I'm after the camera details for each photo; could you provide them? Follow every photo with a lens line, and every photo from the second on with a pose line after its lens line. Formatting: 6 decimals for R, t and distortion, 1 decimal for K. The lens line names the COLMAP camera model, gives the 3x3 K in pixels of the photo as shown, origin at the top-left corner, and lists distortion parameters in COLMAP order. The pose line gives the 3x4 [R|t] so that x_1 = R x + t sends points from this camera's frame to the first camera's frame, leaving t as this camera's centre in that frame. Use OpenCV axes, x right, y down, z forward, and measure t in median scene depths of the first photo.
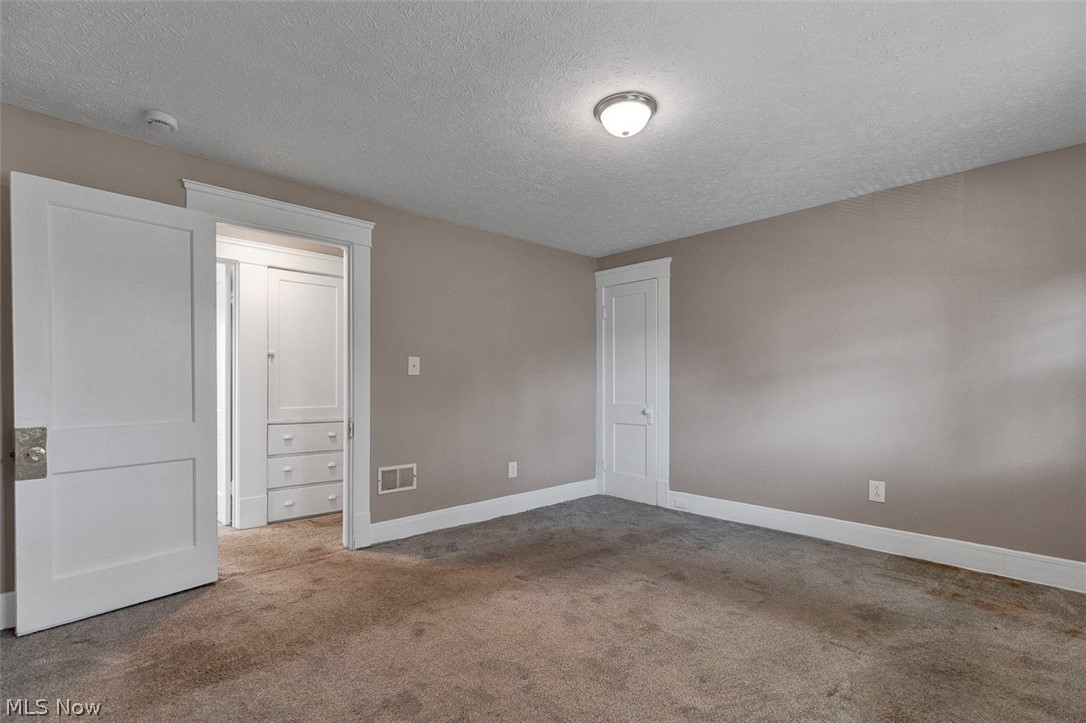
lens RADIAL K [[500.6, 0, 542.4], [0, 500.6, 385.2], [0, 0, 1]] dist [-0.000402, -0.000351]
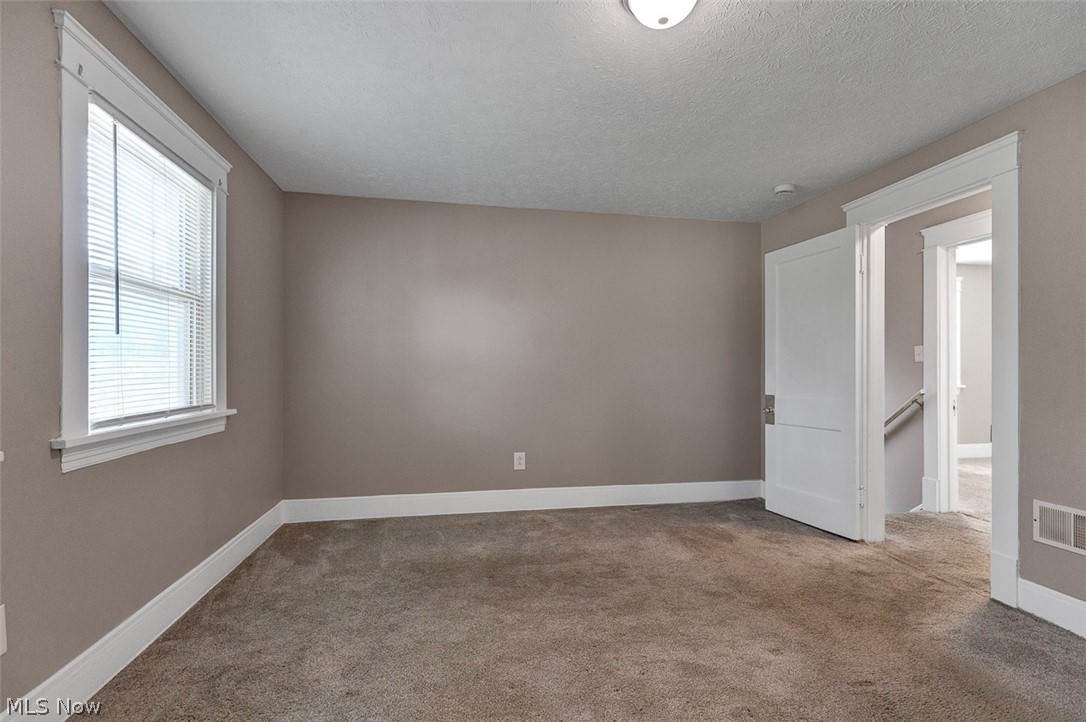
lens RADIAL K [[493.7, 0, 543.0], [0, 493.7, 361.0], [0, 0, 1]] dist [0.011298, -0.000764]
pose [[-0.540310, -0.012615, -0.841372, 0.812935], [0.001794, 0.999868, -0.016143, -0.008206], [0.841464, -0.010232, -0.540216, 1.166213]]
